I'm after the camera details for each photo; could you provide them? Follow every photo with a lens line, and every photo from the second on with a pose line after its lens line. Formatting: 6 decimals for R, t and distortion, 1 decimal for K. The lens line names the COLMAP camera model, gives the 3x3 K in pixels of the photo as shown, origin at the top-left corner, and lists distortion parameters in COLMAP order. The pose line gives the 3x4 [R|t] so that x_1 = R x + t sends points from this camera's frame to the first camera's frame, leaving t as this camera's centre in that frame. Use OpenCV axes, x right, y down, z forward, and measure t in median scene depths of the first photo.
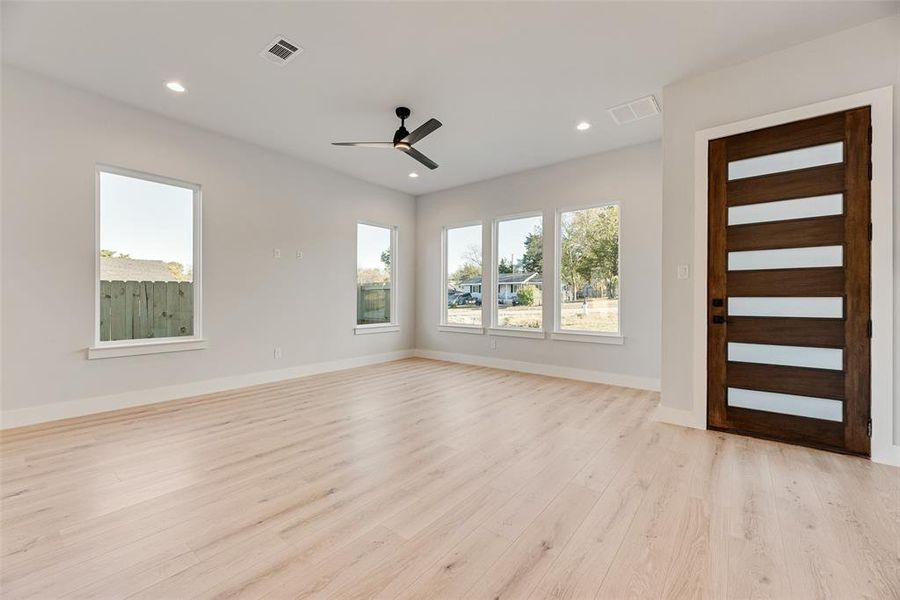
lens RADIAL K [[366.0, 0, 449.8], [0, 366.0, 299.2], [0, 0, 1]] dist [-0.002066, -0.000118]
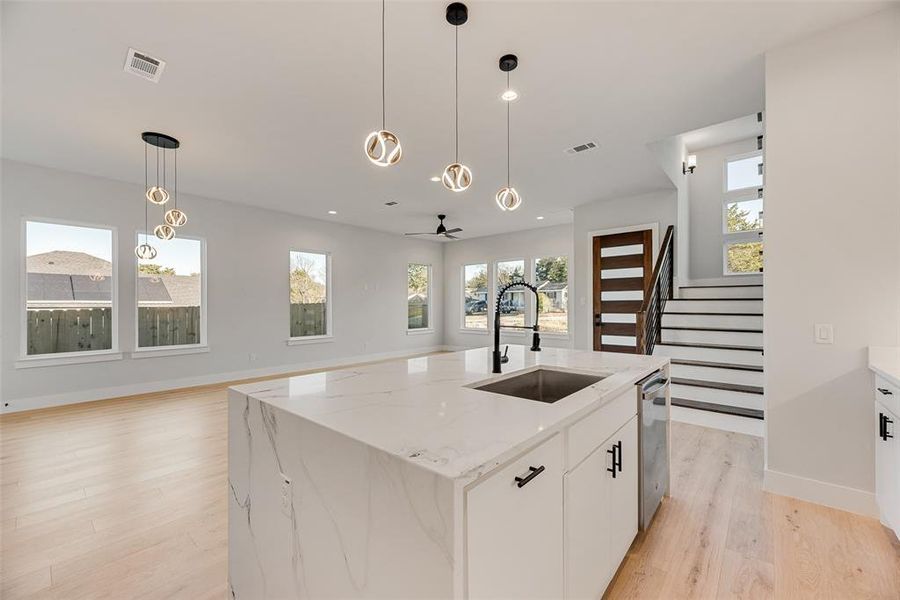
lens RADIAL K [[355.6, 0, 450.5], [0, 355.6, 303.9], [0, 0, 1]] dist [-0.001910, -0.000037]
pose [[0.998993, -0.008115, -0.044123, -0.002969], [0.007848, 0.999950, -0.006240, -0.028137], [0.044171, 0.005887, 0.999007, -0.552036]]
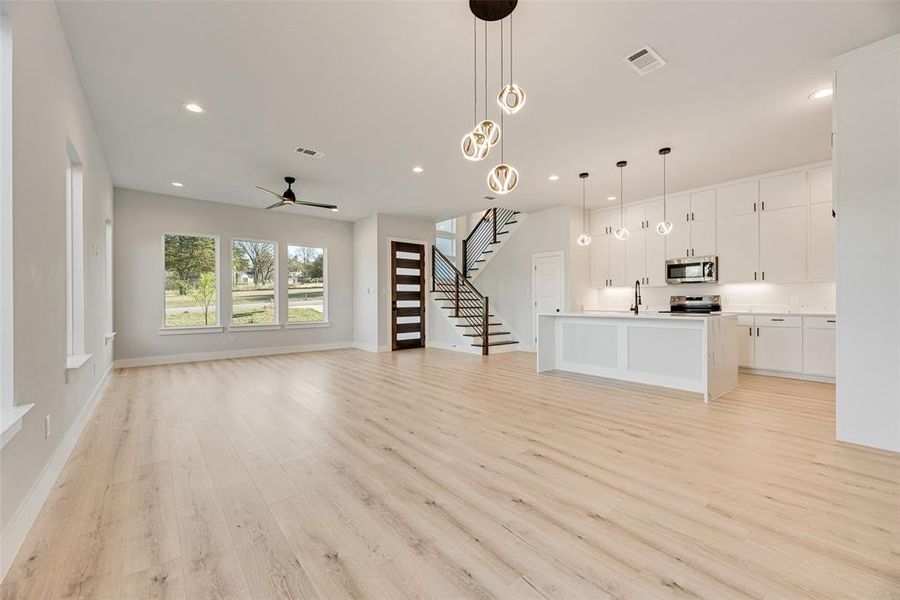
lens RADIAL K [[366.0, 0, 454.4], [0, 366.0, 303.2], [0, 0, 1]] dist [-0.002066, -0.000118]
pose [[0.186653, -0.008015, 0.982393, -0.967478], [0.009179, 0.999937, 0.006415, -0.000046], [-0.982383, 0.007820, 0.186715, 0.034304]]
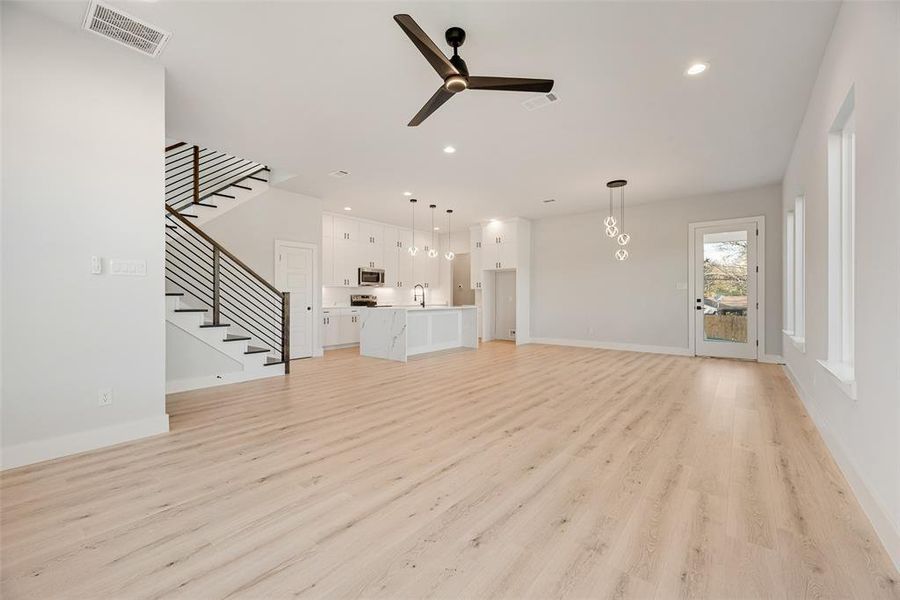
lens RADIAL K [[366.0, 0, 453.9], [0, 366.0, 292.7], [0, 0, 1]] dist [-0.002066, -0.000118]
pose [[-0.999881, -0.004816, -0.014634, -0.075754], [-0.004686, 0.999950, -0.008879, -0.005900], [0.014676, -0.008810, -0.999853, 1.113702]]
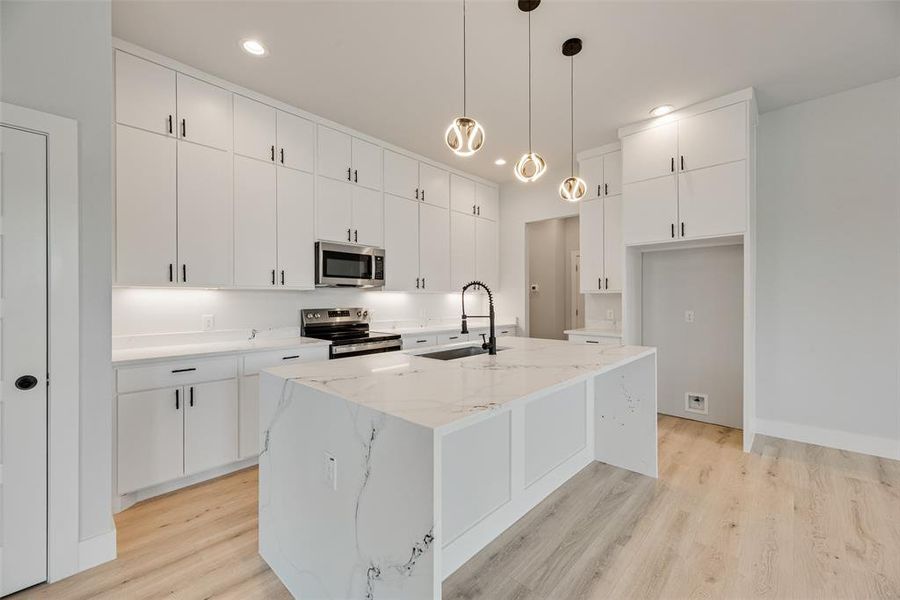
lens RADIAL K [[366.0, 0, 452.0], [0, 366.0, 299.0], [0, 0, 1]] dist [-0.002066, -0.000118]
pose [[-0.997503, -0.000787, 0.070627, 0.032013], [-0.000656, 0.999998, 0.001888, -0.027541], [-0.070628, 0.001837, -0.997501, 0.173960]]
